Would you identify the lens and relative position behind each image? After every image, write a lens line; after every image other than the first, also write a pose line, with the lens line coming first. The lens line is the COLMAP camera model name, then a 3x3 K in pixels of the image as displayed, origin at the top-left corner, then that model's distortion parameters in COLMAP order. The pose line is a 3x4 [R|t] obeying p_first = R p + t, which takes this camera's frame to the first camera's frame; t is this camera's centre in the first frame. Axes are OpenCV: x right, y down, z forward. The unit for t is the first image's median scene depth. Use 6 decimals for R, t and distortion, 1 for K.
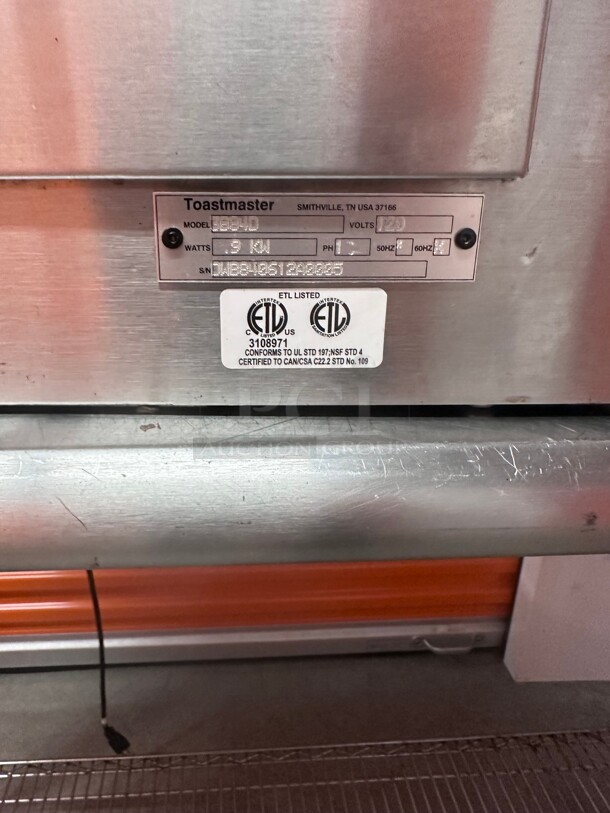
lens RADIAL K [[582.3, 0, 255.1], [0, 582.3, 382.9], [0, 0, 1]] dist [0.025172, -0.052996]
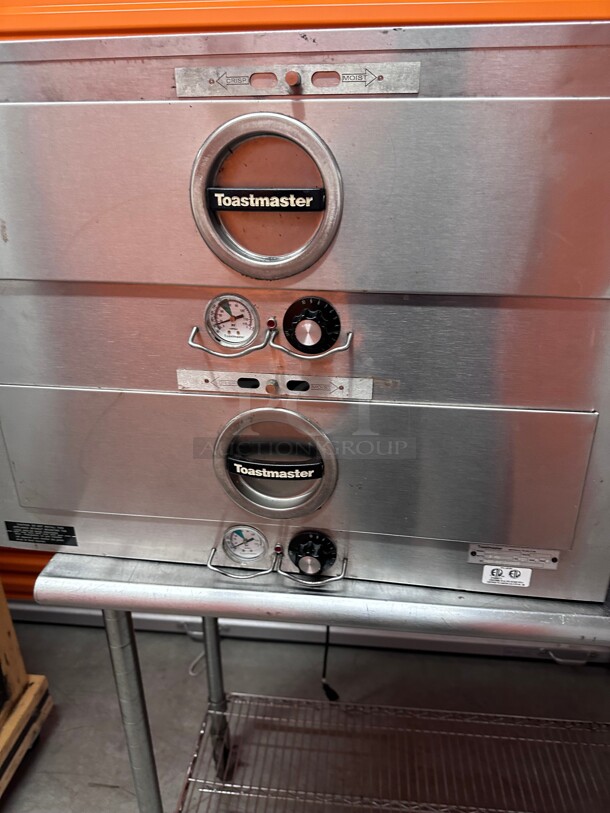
lens RADIAL K [[585.8, 0, 303.5], [0, 585.8, 404.0], [0, 0, 1]] dist [0.083886, -0.156940]
pose [[0.986833, 0.057054, -0.151344, -0.674616], [-0.047259, 0.996596, 0.067550, -1.360484], [0.154683, -0.059508, 0.986170, -2.793513]]
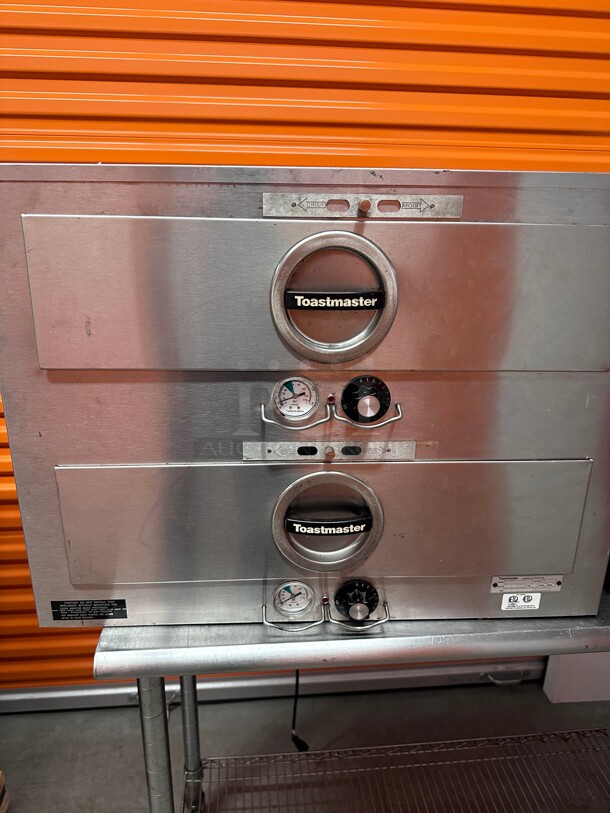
lens RADIAL K [[585.2, 0, 296.5], [0, 585.2, 404.8], [0, 0, 1]] dist [0.080337, -0.143191]
pose [[0.999416, -0.001472, 0.034132, -1.729677], [0.002139, 0.999807, -0.019522, -1.469011], [-0.034097, 0.019584, 0.999227, -3.349966]]
